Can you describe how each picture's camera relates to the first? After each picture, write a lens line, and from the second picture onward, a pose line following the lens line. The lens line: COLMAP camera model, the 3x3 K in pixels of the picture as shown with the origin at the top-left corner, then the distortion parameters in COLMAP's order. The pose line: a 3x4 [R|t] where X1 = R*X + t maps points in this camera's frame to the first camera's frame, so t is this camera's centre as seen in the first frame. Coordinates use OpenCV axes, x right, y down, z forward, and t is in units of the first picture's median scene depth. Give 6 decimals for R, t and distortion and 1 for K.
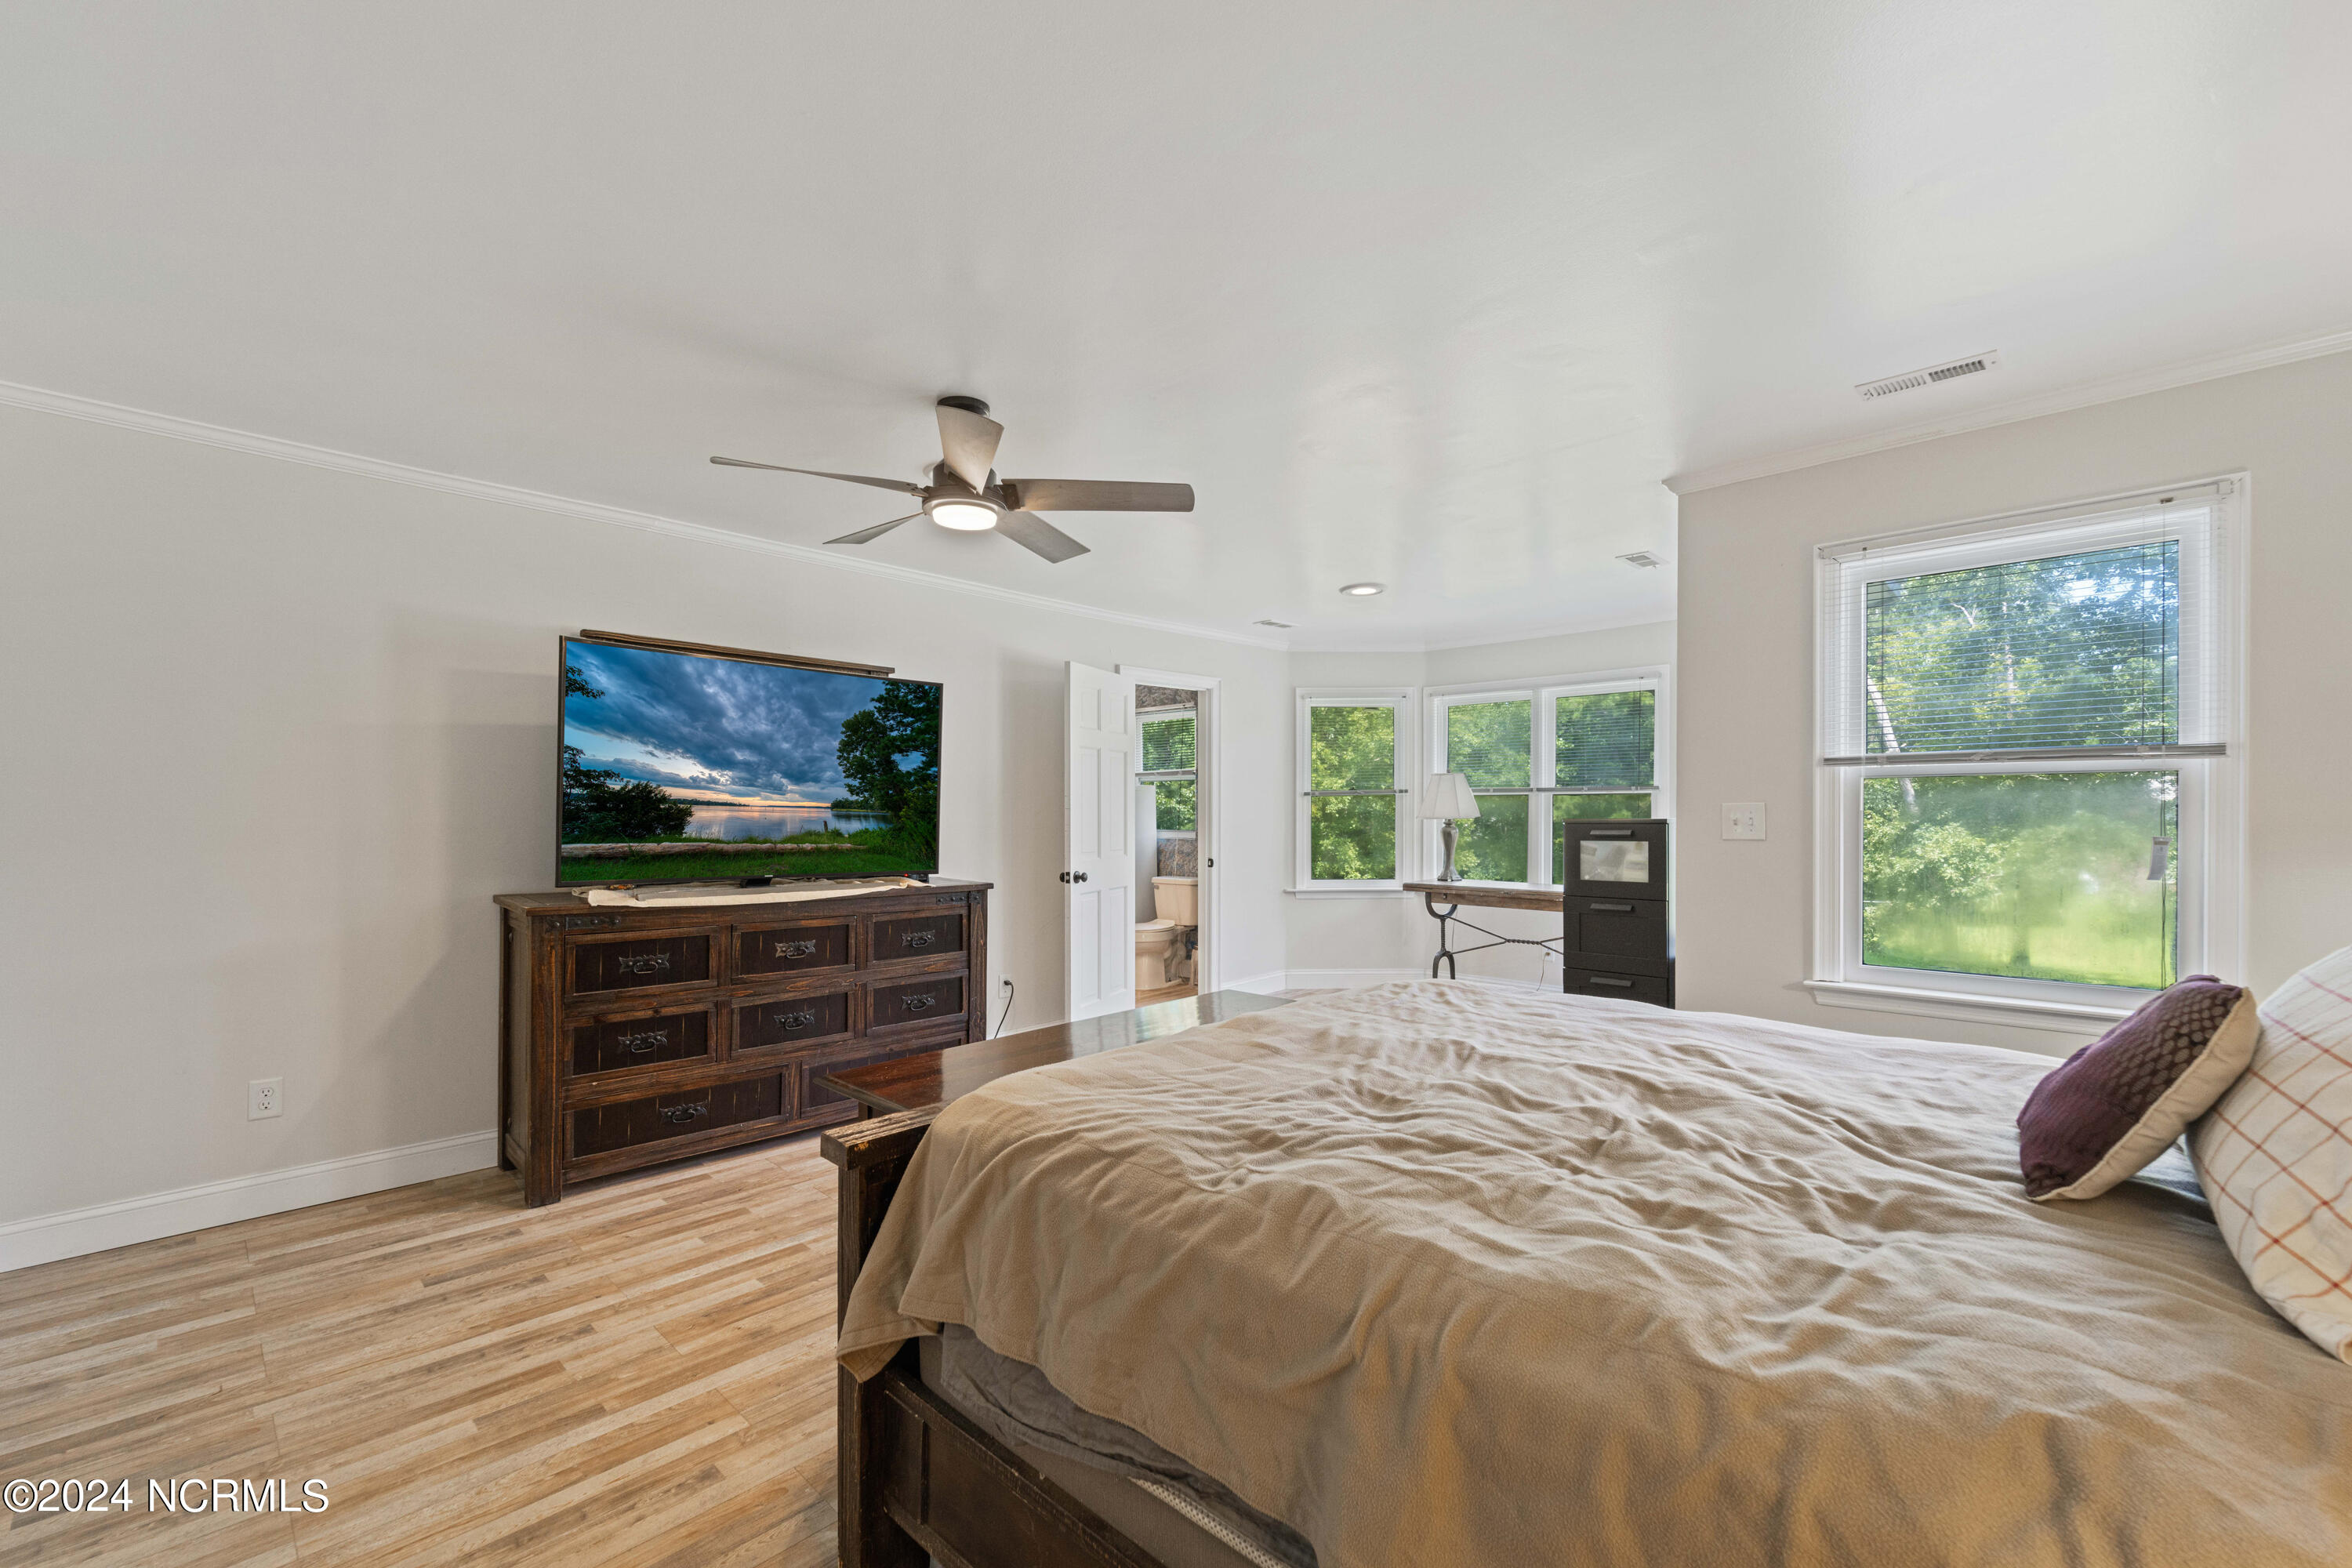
lens RADIAL K [[966.9, 0, 1180.6], [0, 966.9, 828.2], [0, 0, 1]] dist [-0.002598, -0.000462]
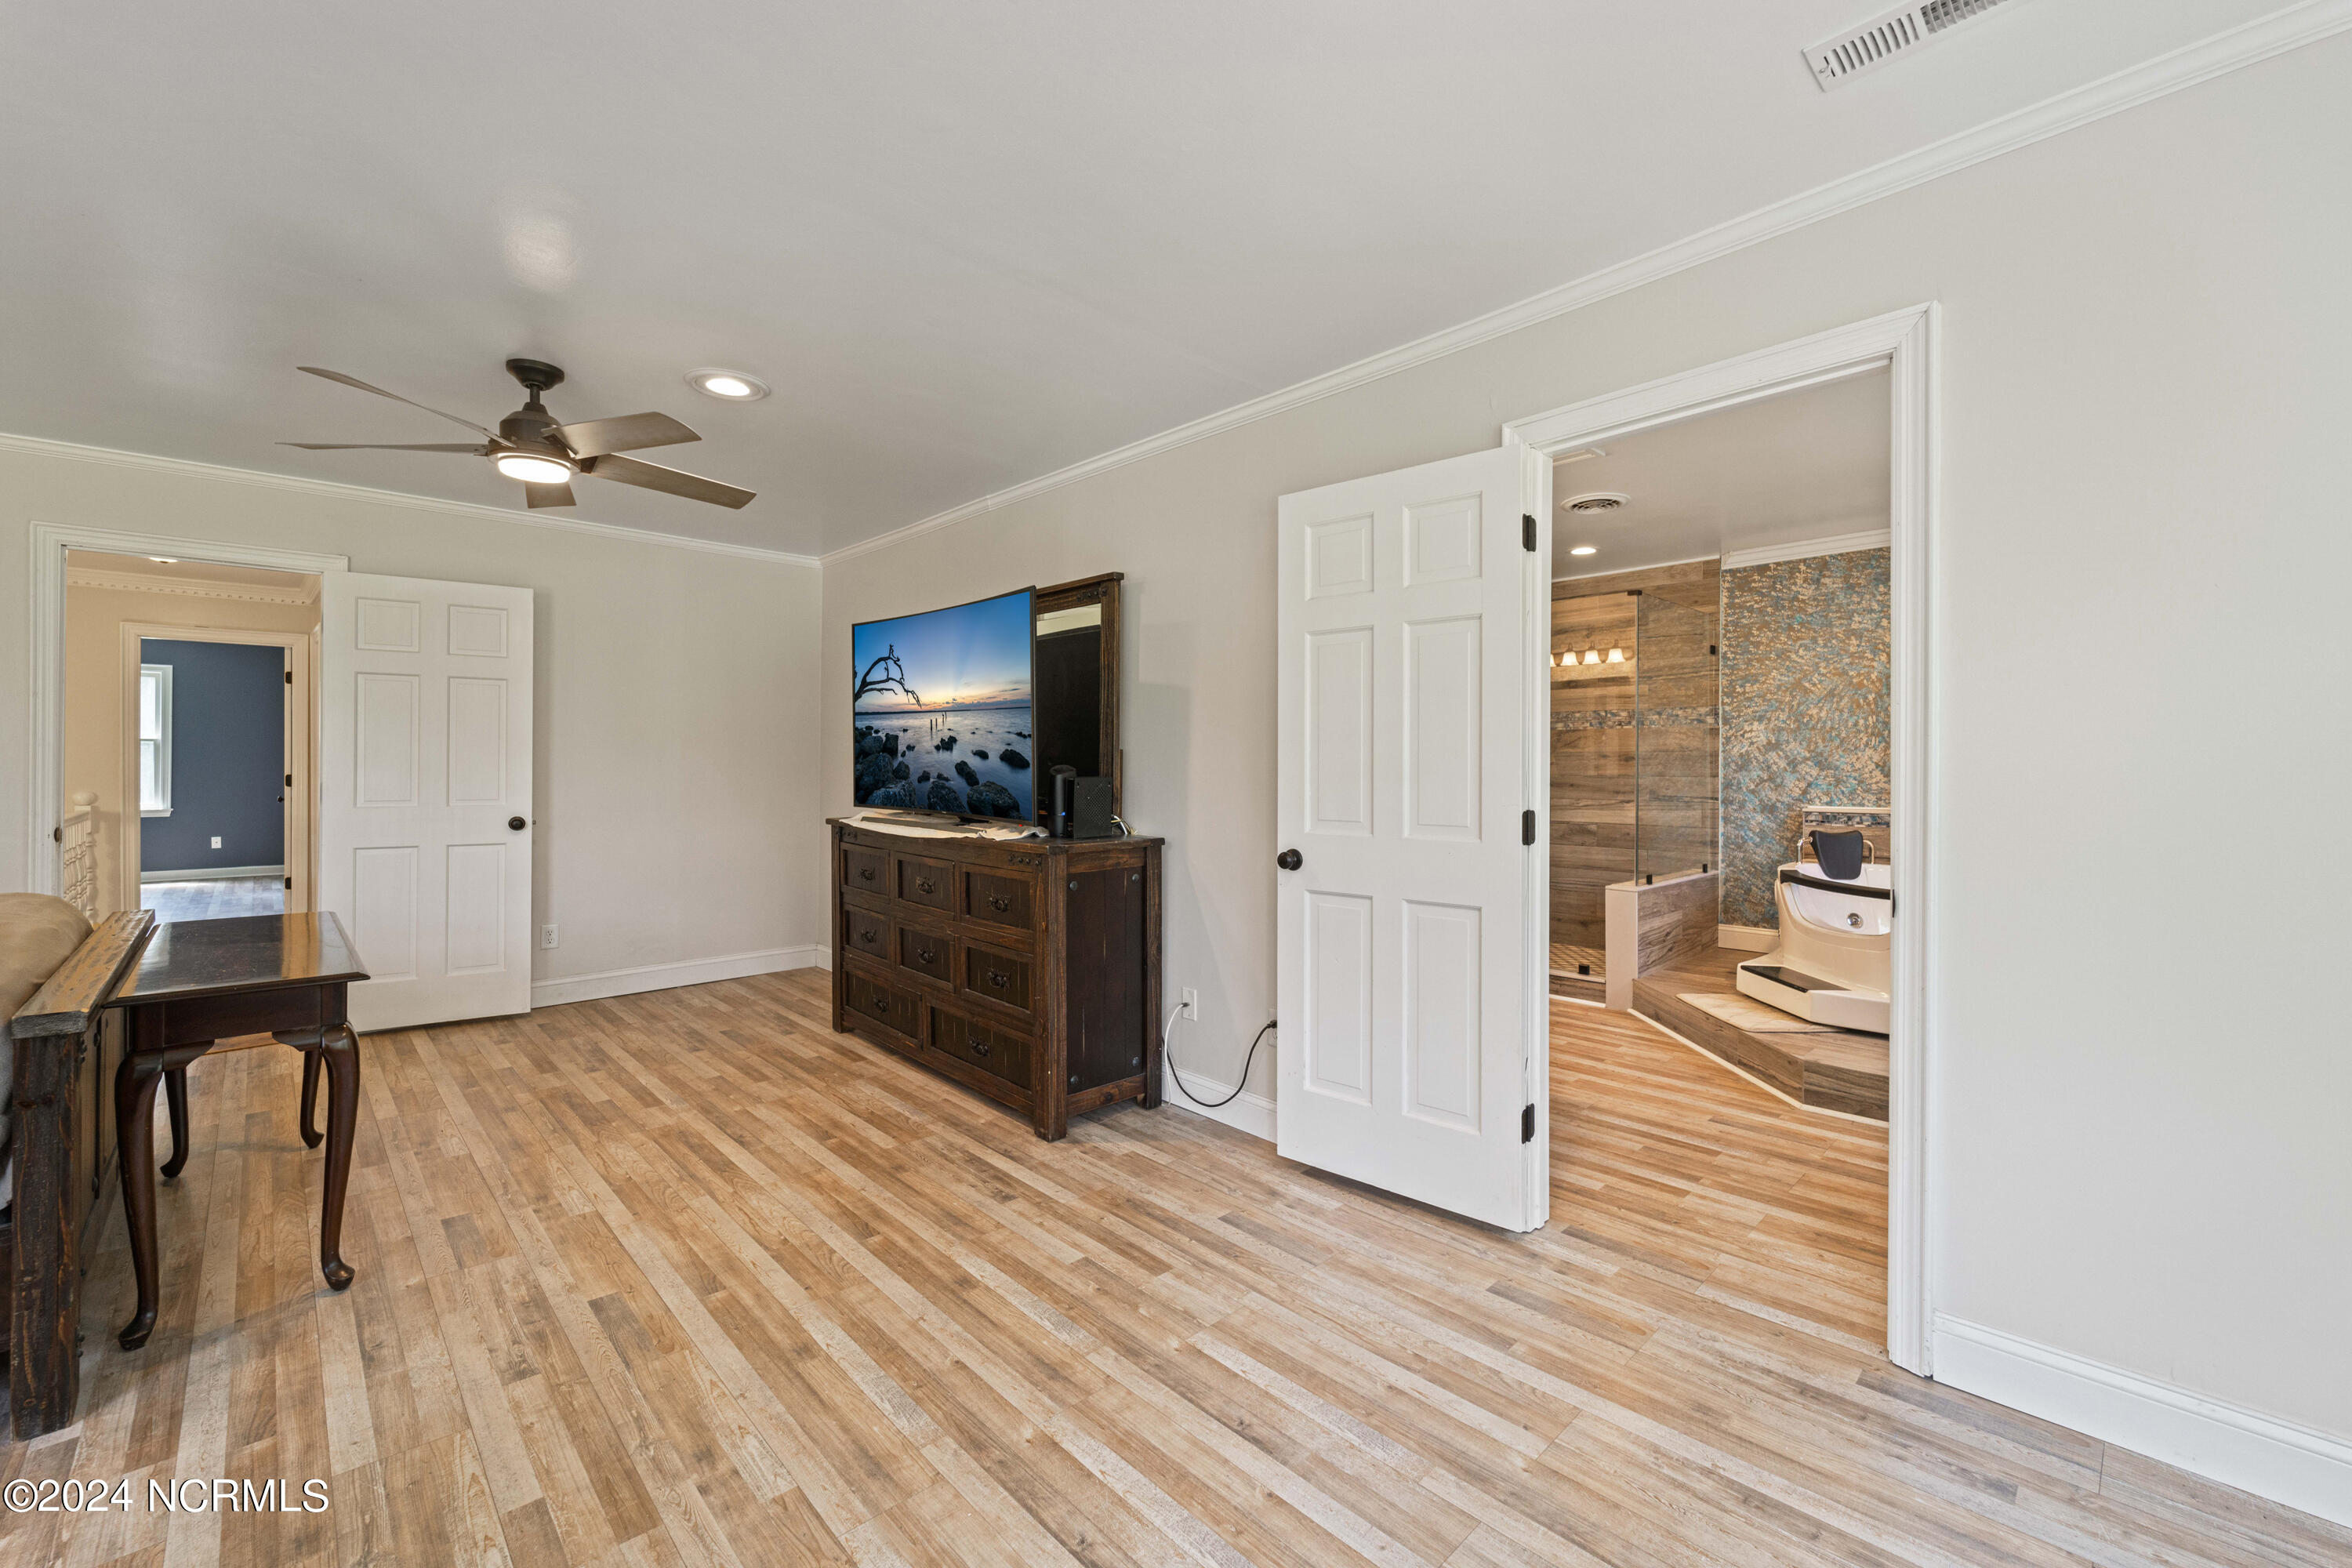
lens RADIAL K [[959.9, 0, 1165.7], [0, 959.9, 774.6], [0, 0, 1]] dist [-0.000011, -0.000042]
pose [[-0.057321, 0.005010, -0.998343, 0.705603], [-0.021301, 0.999754, 0.006240, -0.000541], [0.998129, 0.021624, -0.057200, 1.559008]]
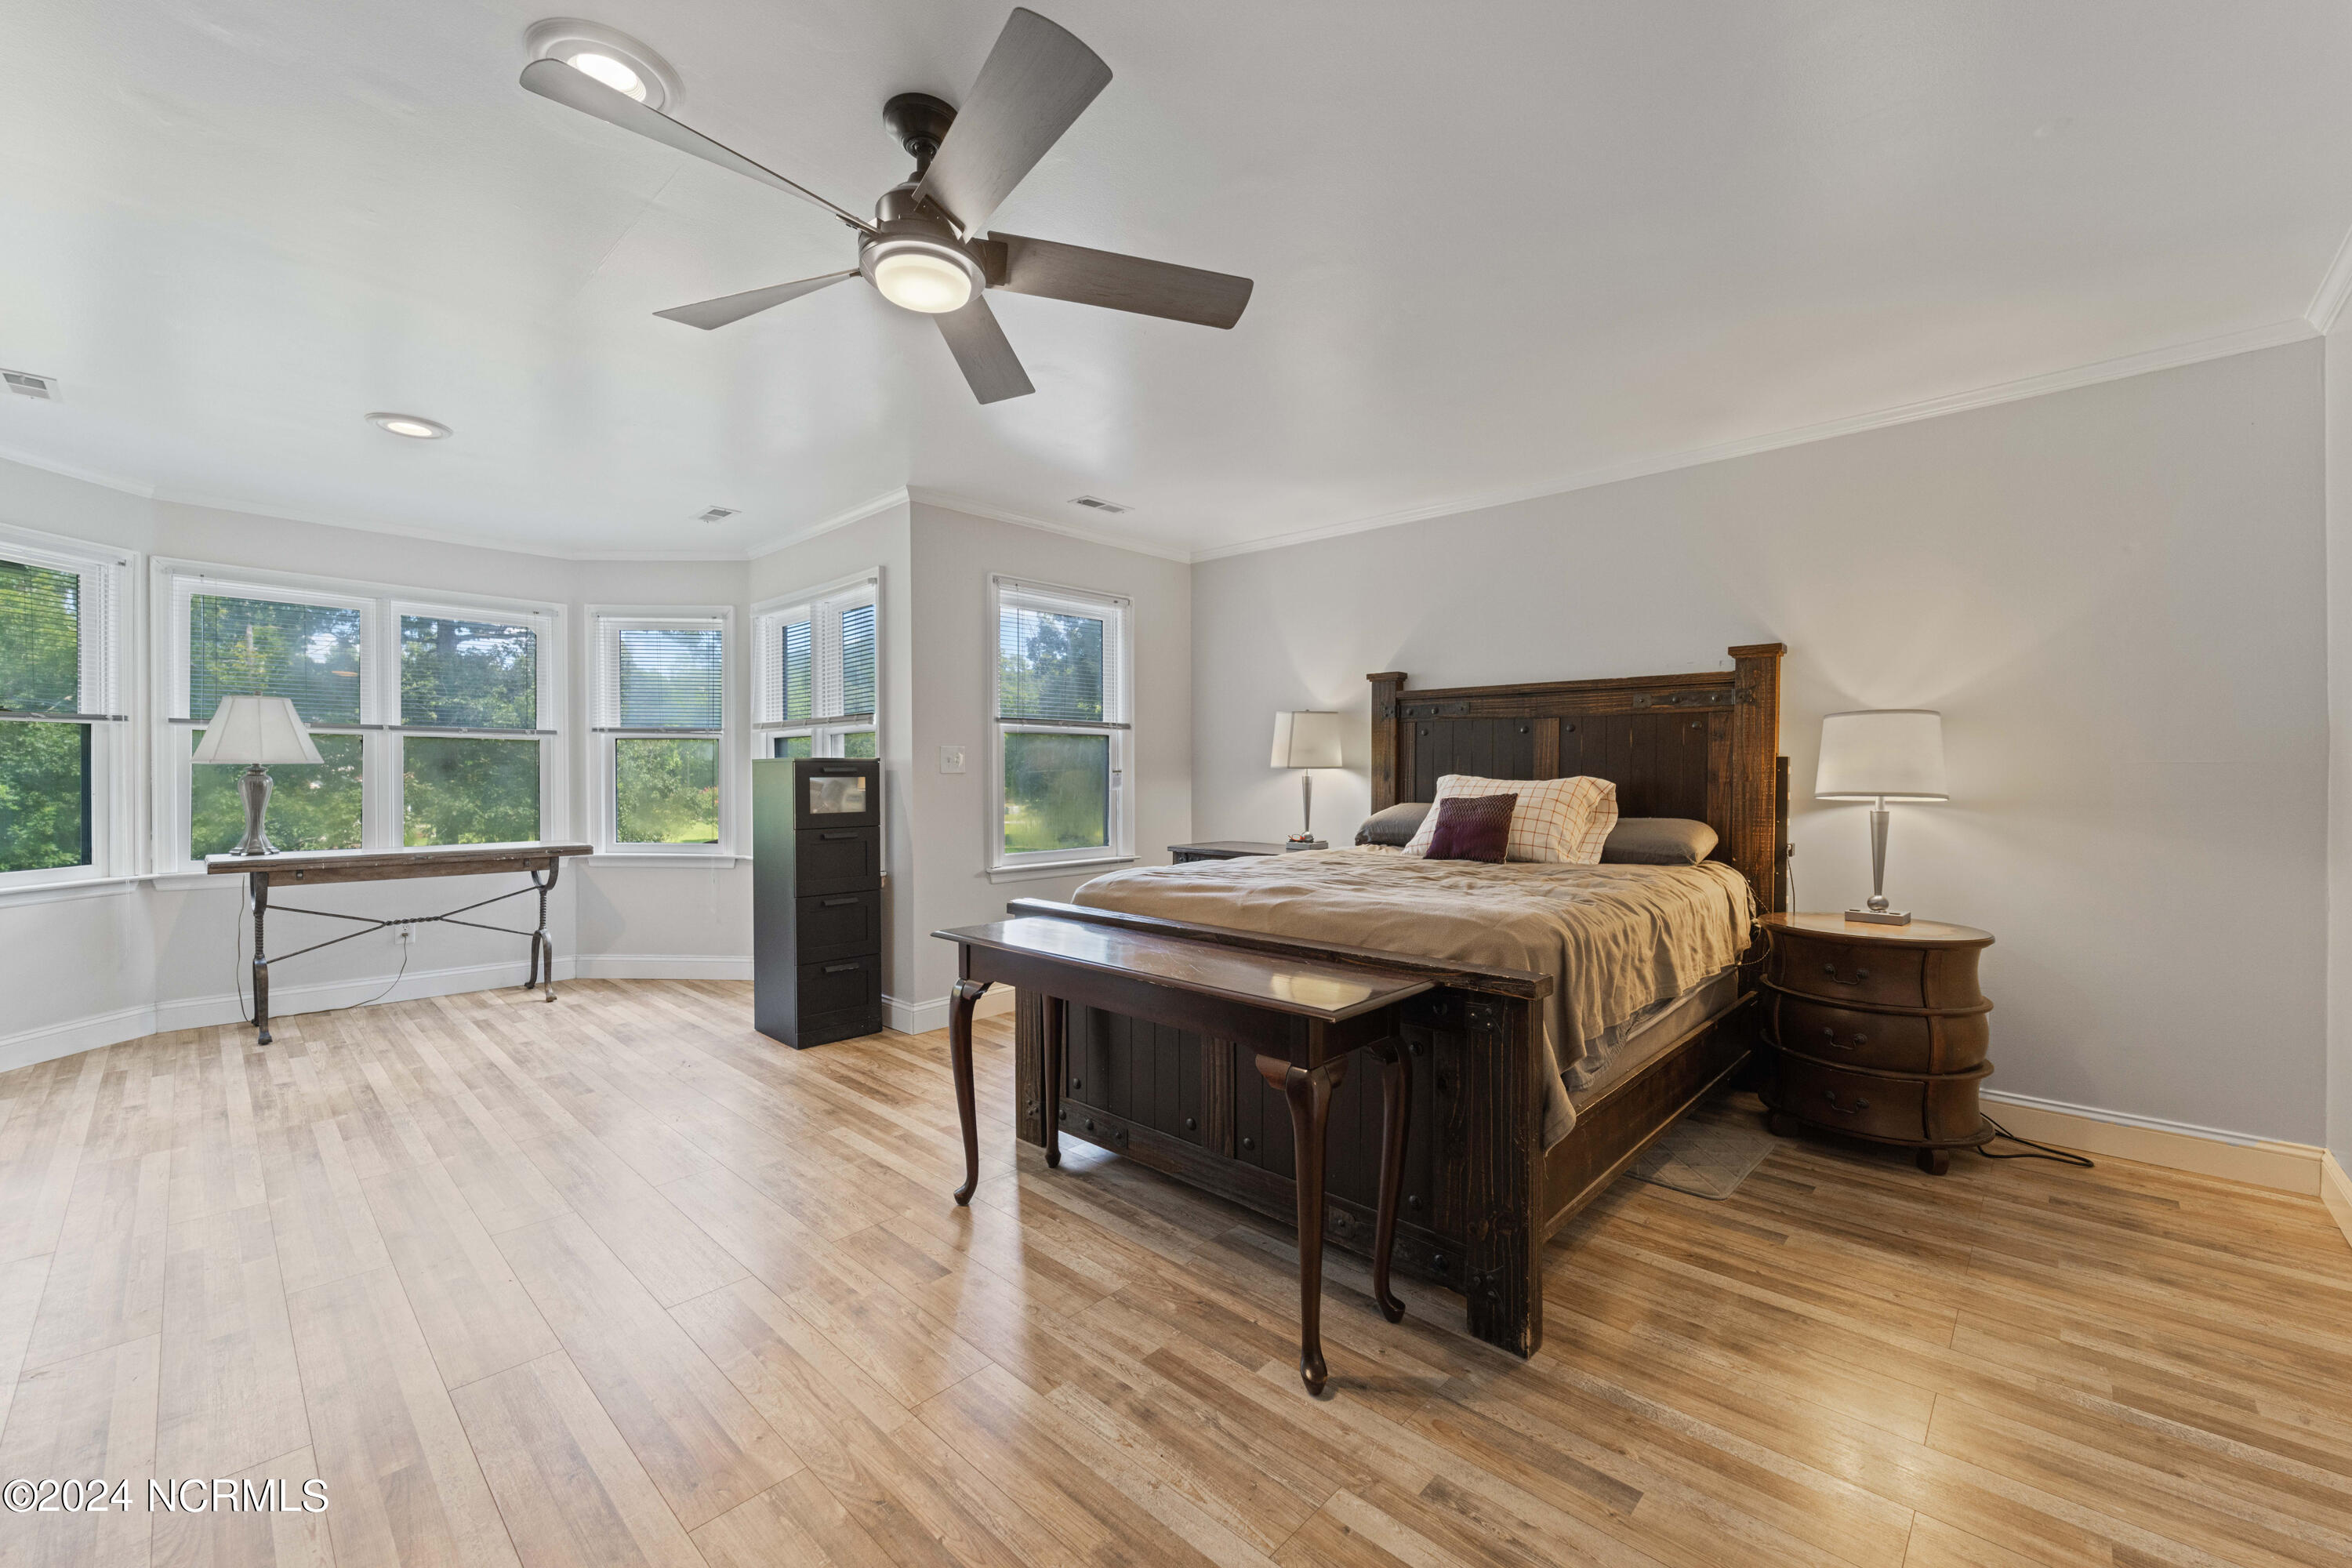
lens RADIAL K [[938.5, 0, 1178.3], [0, 938.5, 778.9], [0, 0, 1]] dist [-0.000844, -0.000553]
pose [[-0.005286, -0.000407, 0.999986, -0.781884], [0.019740, 0.999805, 0.000511, 0.027280], [-0.999791, 0.019743, -0.005277, 0.730551]]
